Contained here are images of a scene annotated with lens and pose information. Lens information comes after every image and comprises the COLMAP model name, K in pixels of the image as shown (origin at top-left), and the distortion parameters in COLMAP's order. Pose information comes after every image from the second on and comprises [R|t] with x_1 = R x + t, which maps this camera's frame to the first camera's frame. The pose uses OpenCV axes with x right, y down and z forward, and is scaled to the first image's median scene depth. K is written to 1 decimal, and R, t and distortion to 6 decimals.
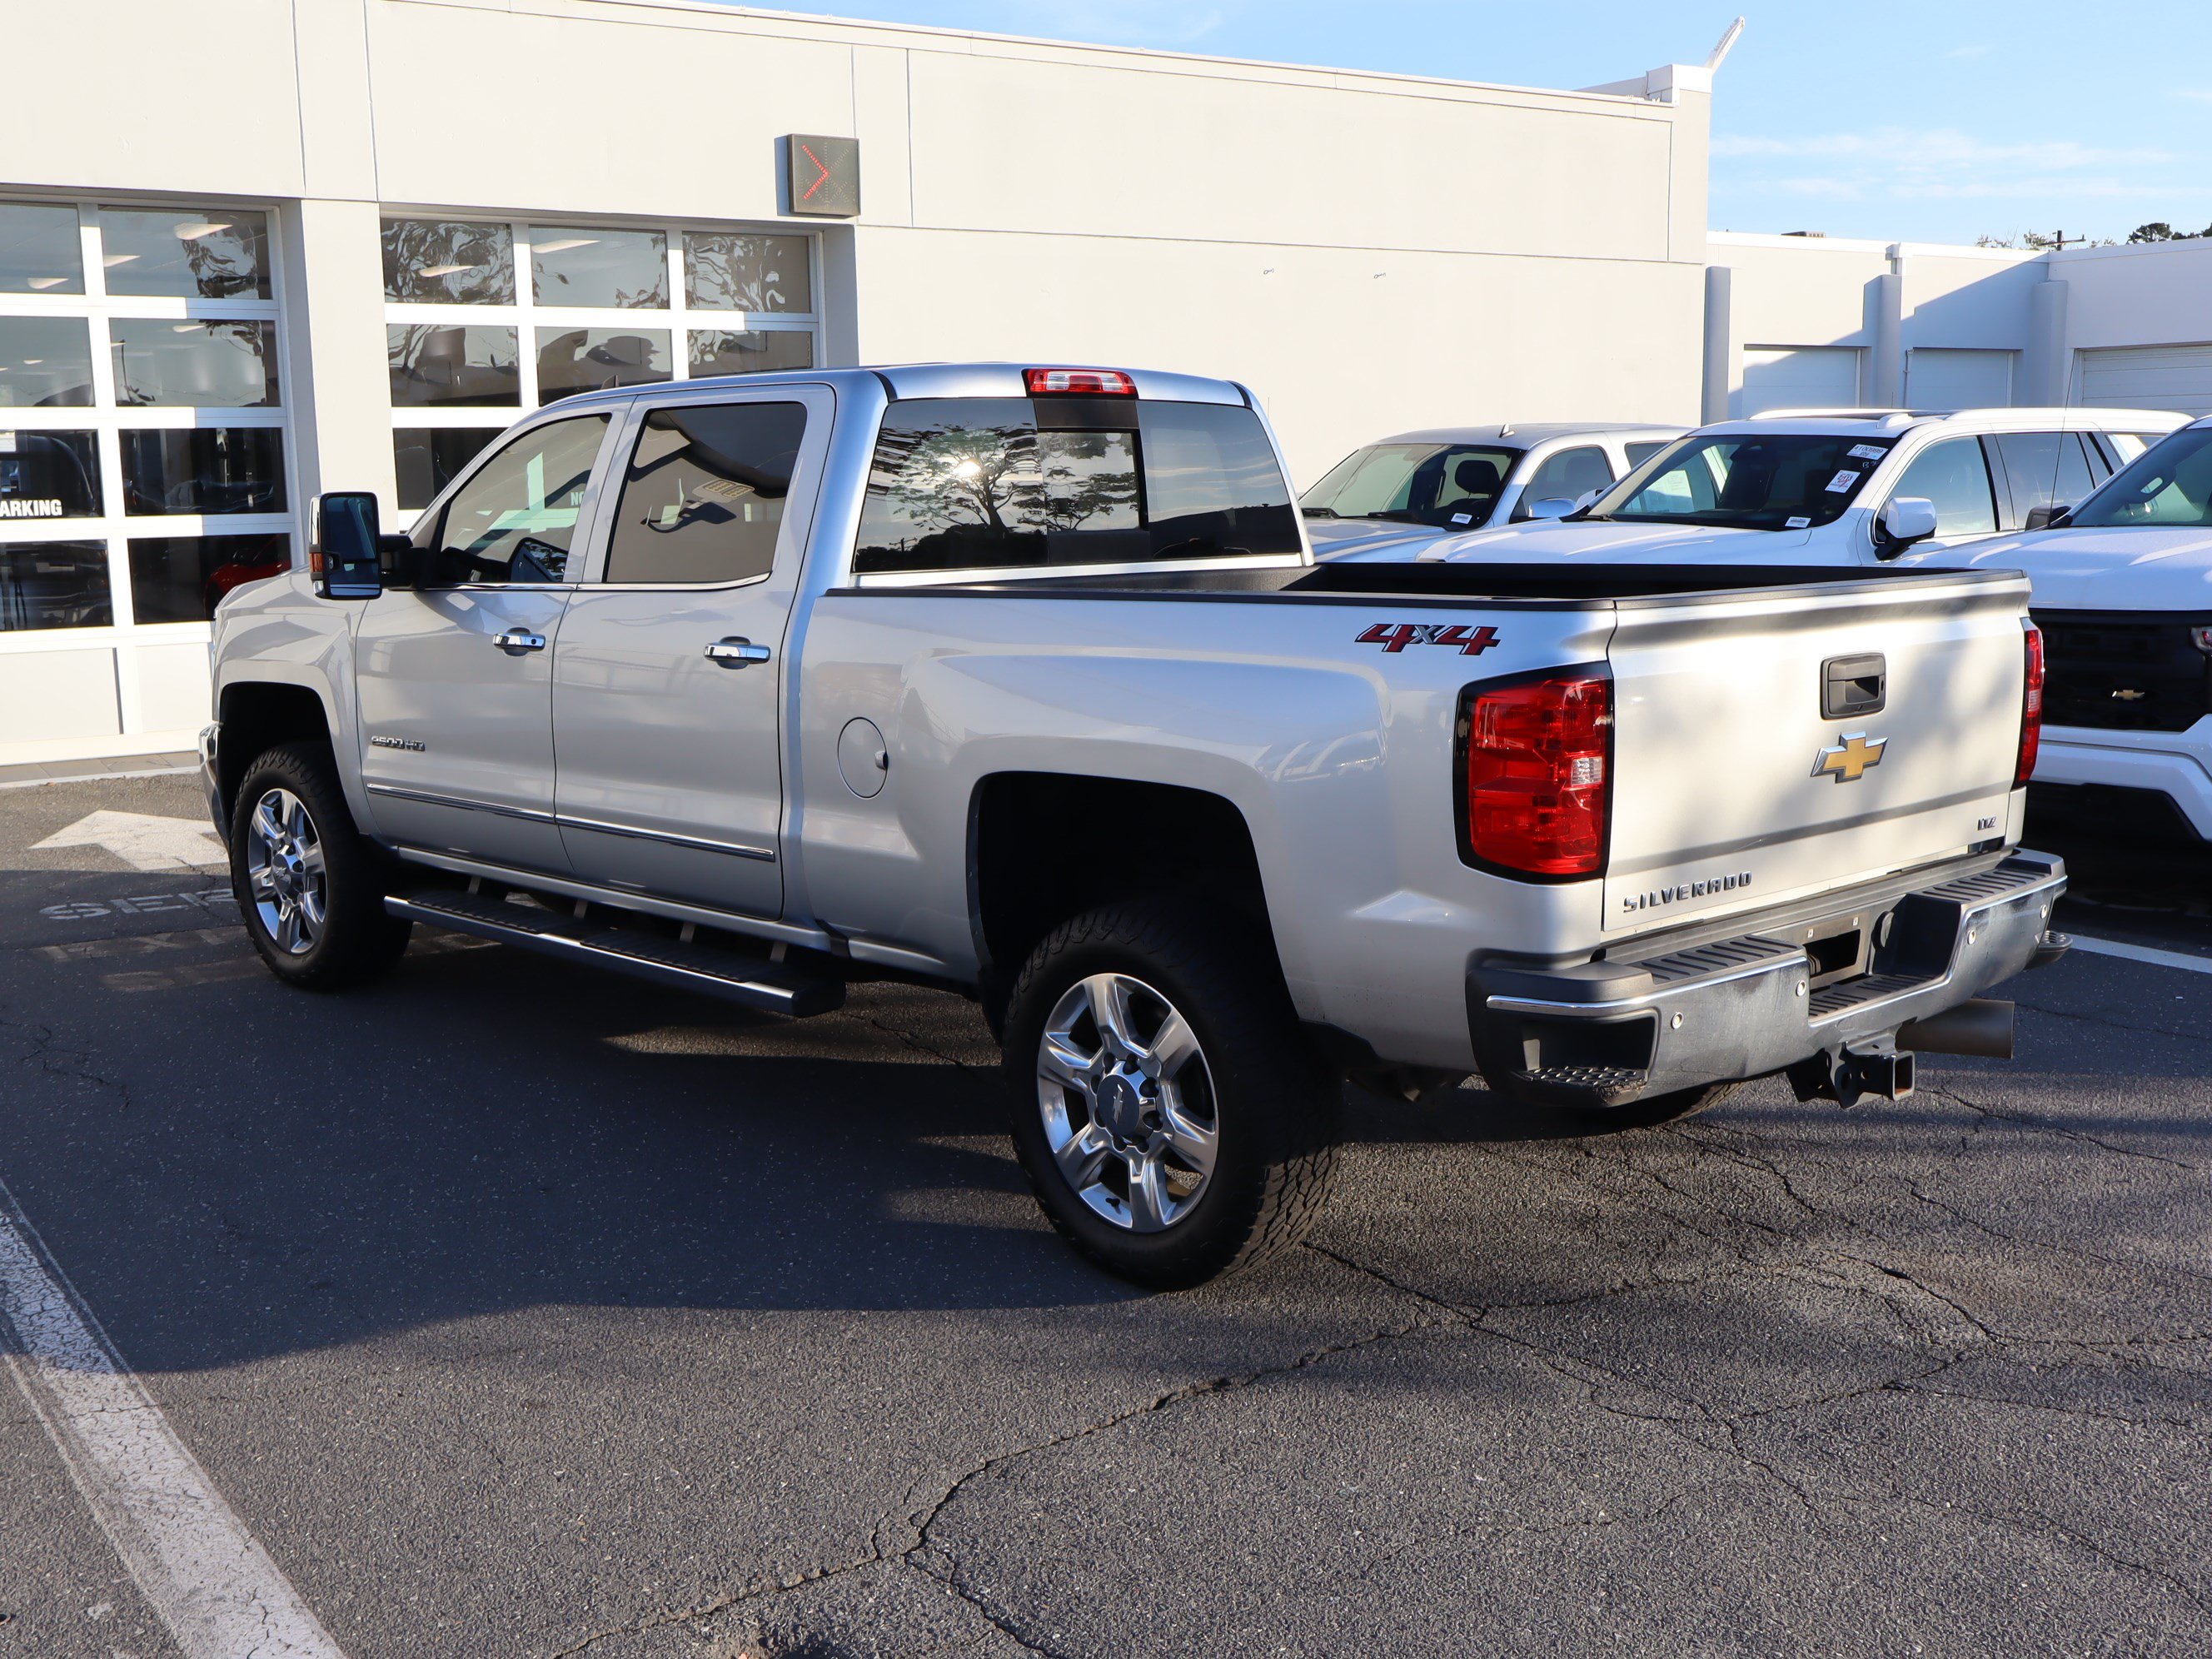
lens RADIAL K [[2314.1, 0, 1109.6], [0, 2314.1, 936.3], [0, 0, 1]] dist [0.031368, 0.031265]
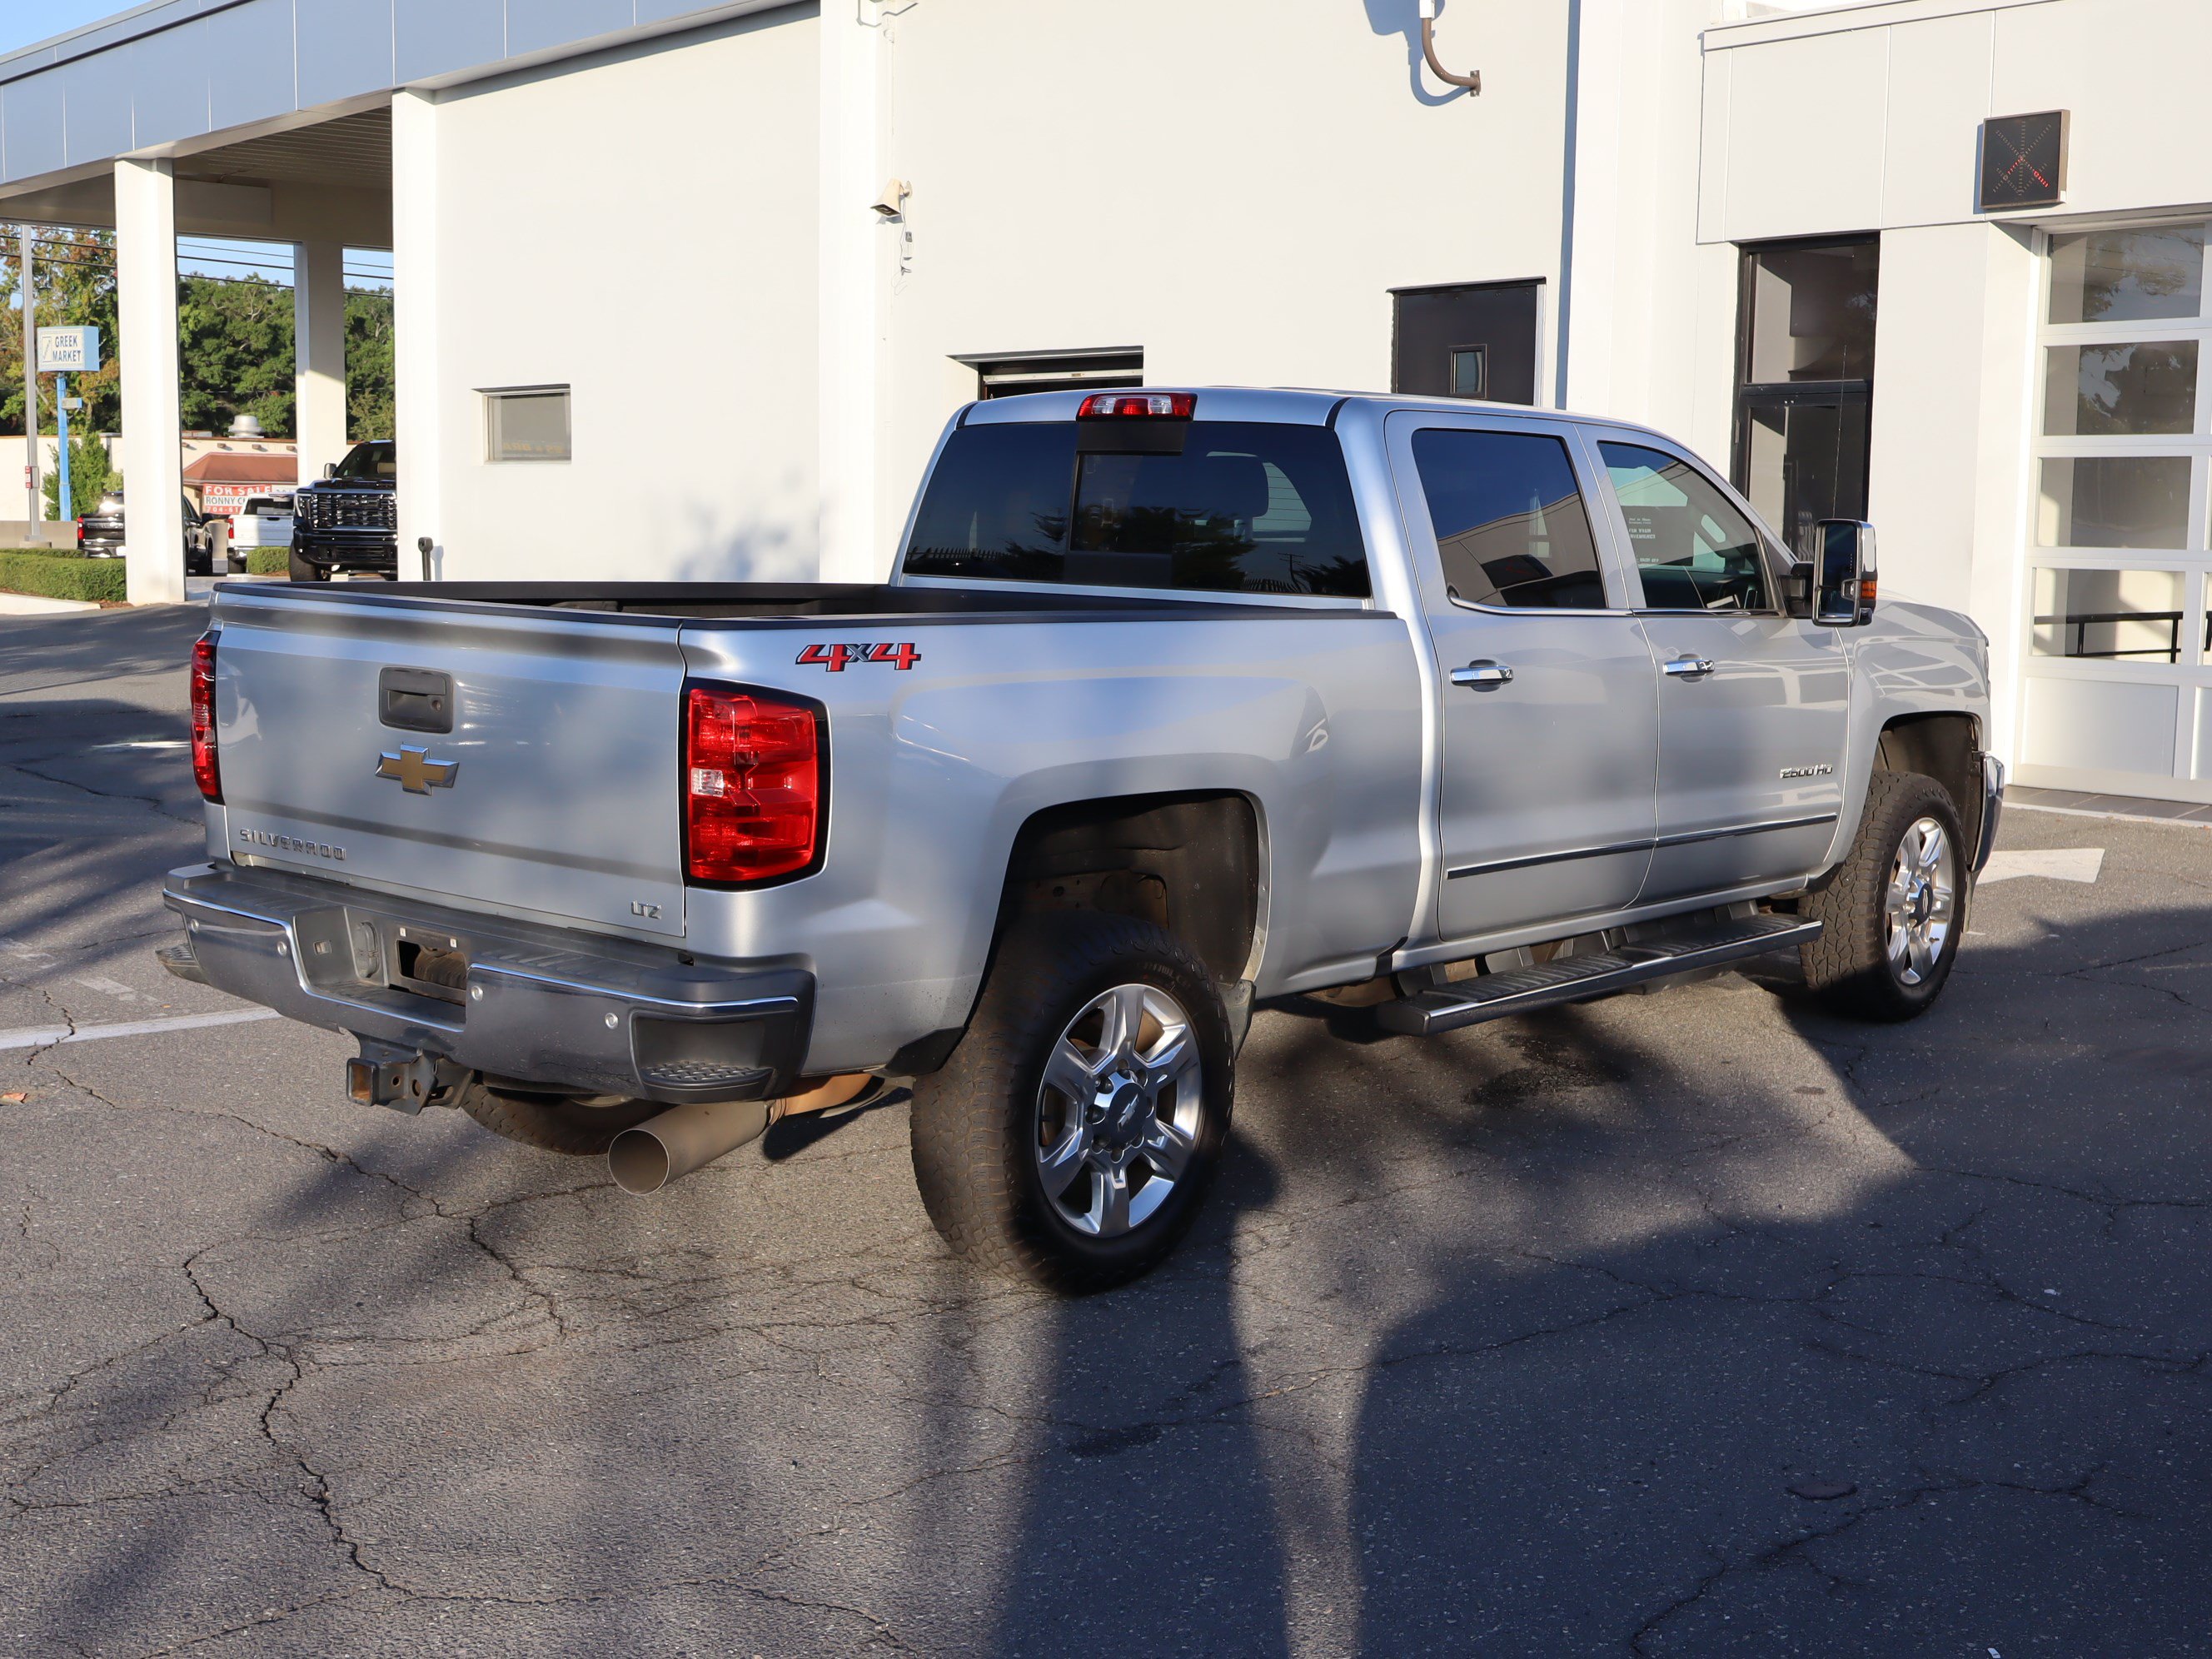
lens RADIAL K [[2660.8, 0, 1116.5], [0, 2660.8, 828.8], [0, 0, 1]] dist [-0.005454, 0.002139]
pose [[0.088936, 0.139734, -0.986187, 1.179339], [-0.208758, 0.970735, 0.118718, -0.200189], [0.973915, 0.195316, 0.115504, 0.913966]]
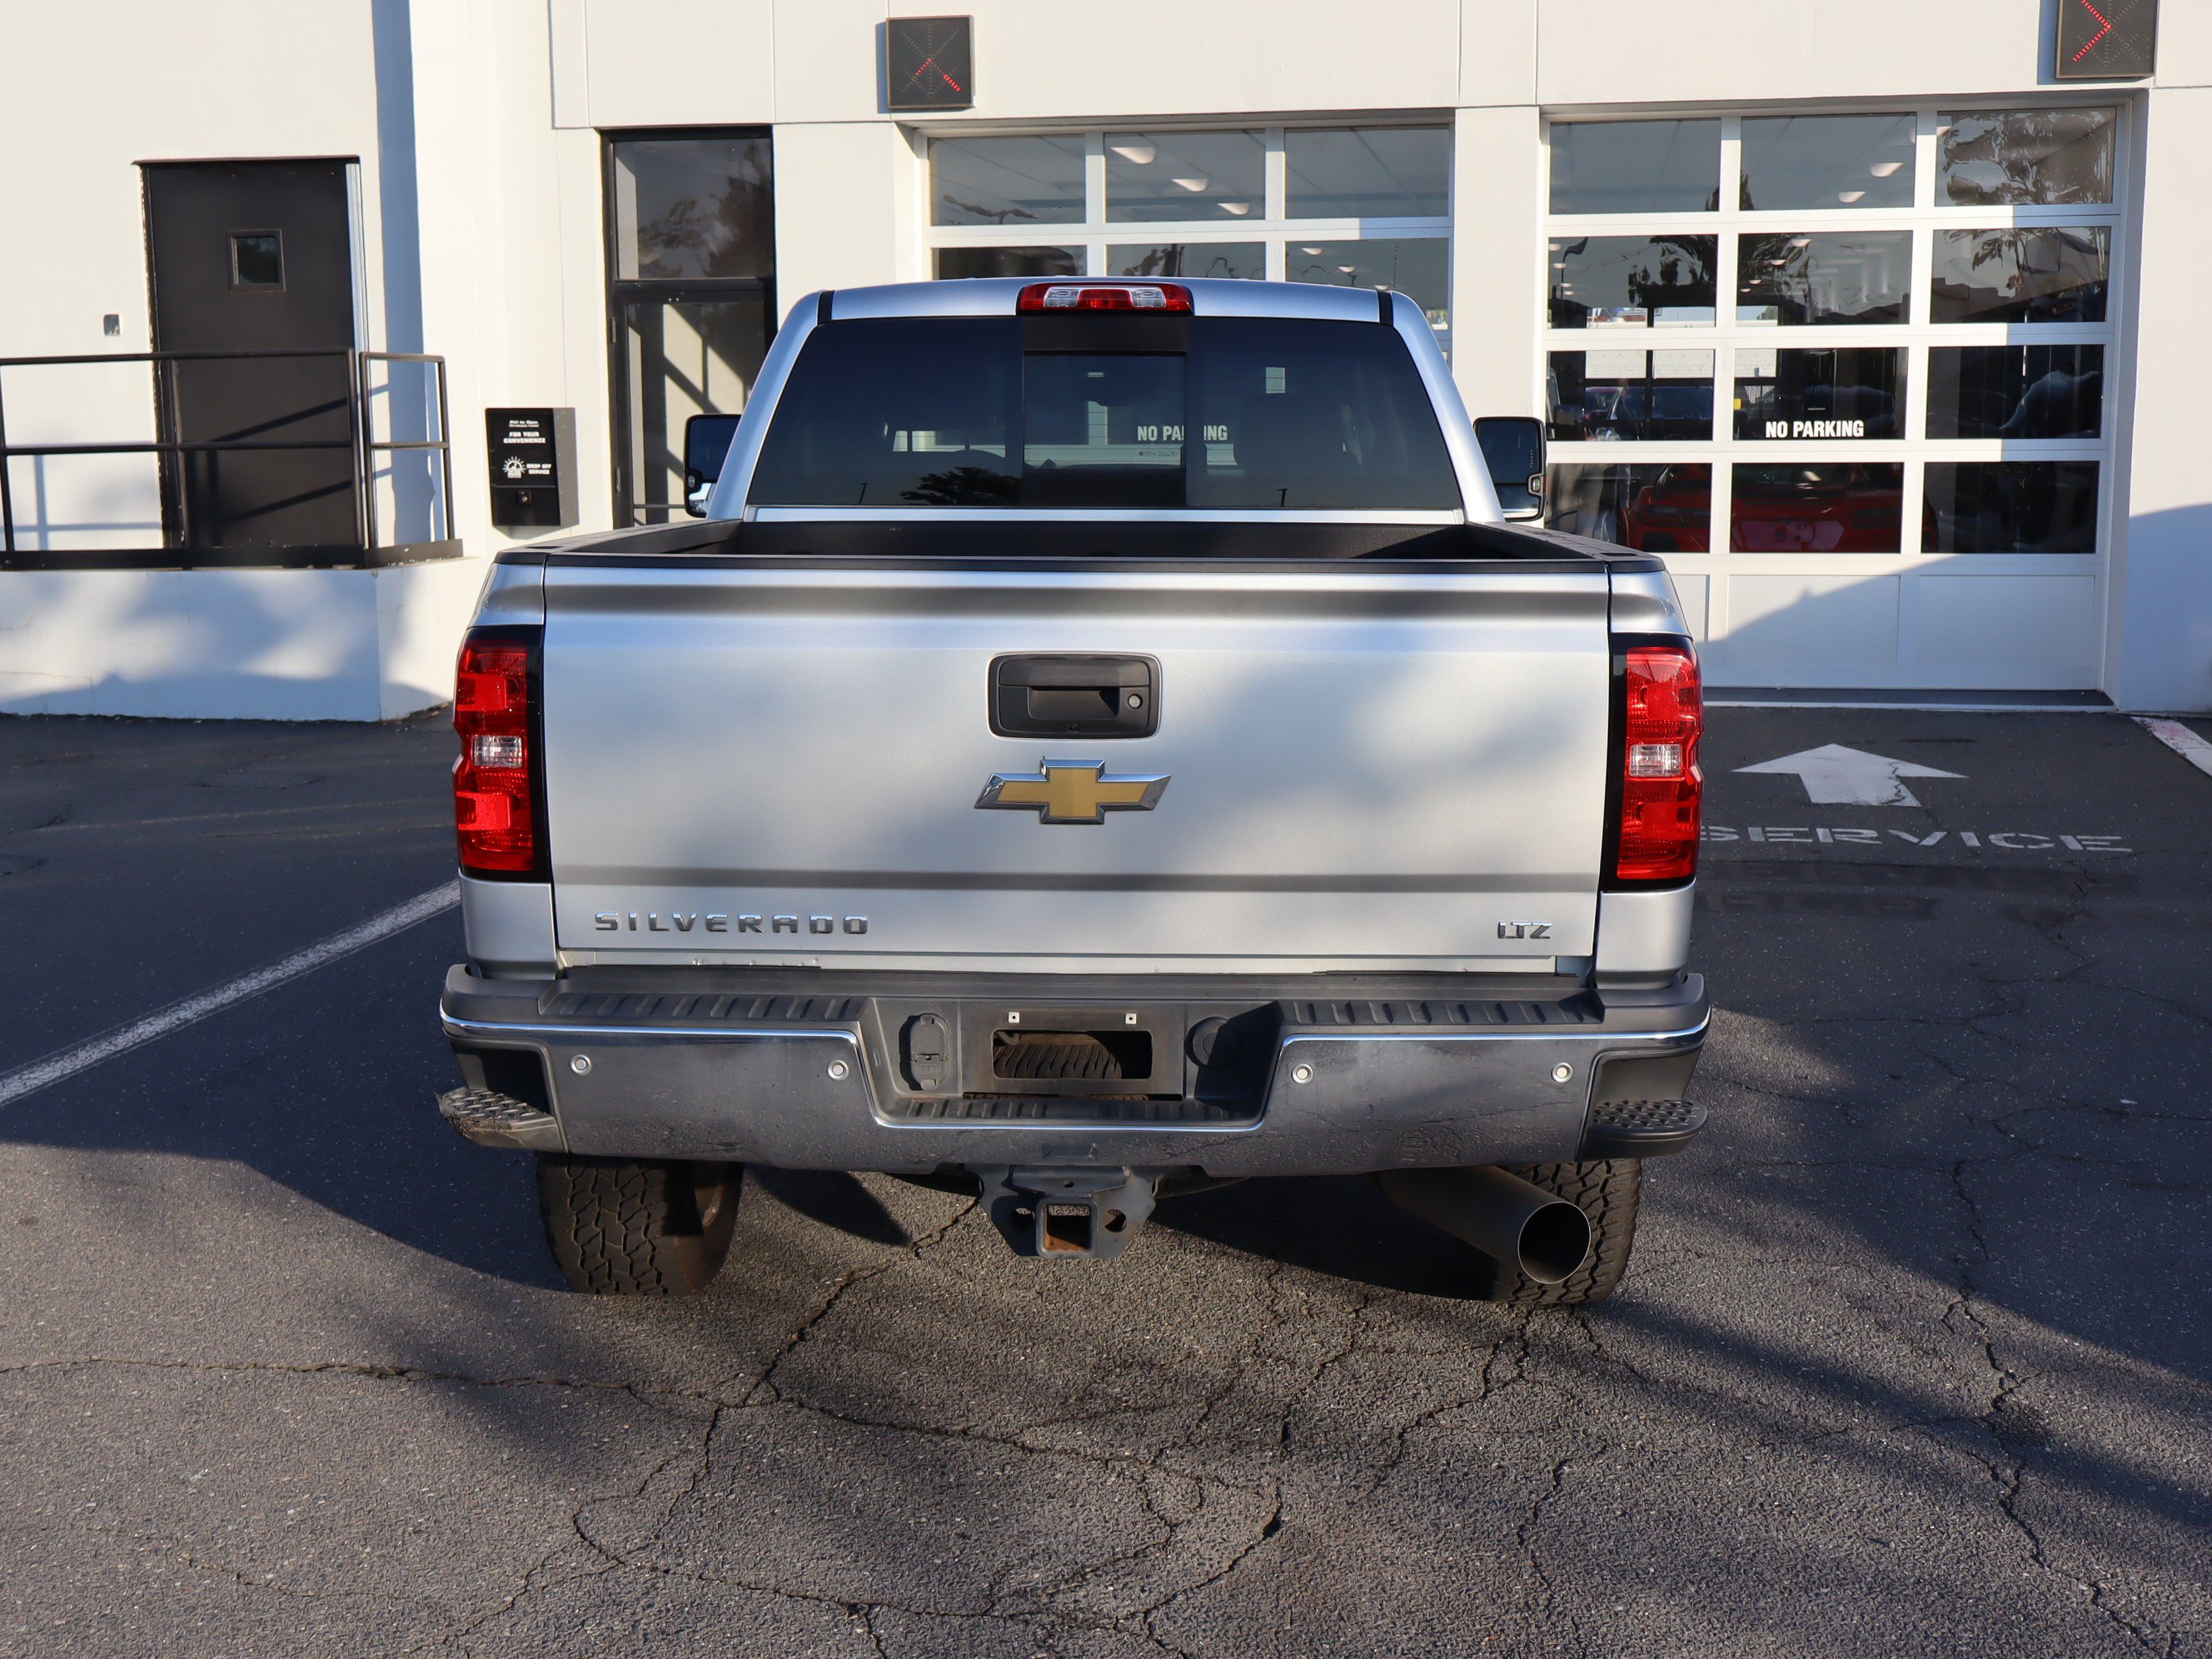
lens RADIAL K [[2660.8, 0, 1116.5], [0, 2660.8, 828.8], [0, 0, 1]] dist [-0.005454, 0.002139]
pose [[0.710570, 0.124276, -0.692565, 0.722036], [-0.147246, 0.988749, 0.026351, -0.070391], [0.688048, 0.083253, 0.720874, 0.306934]]
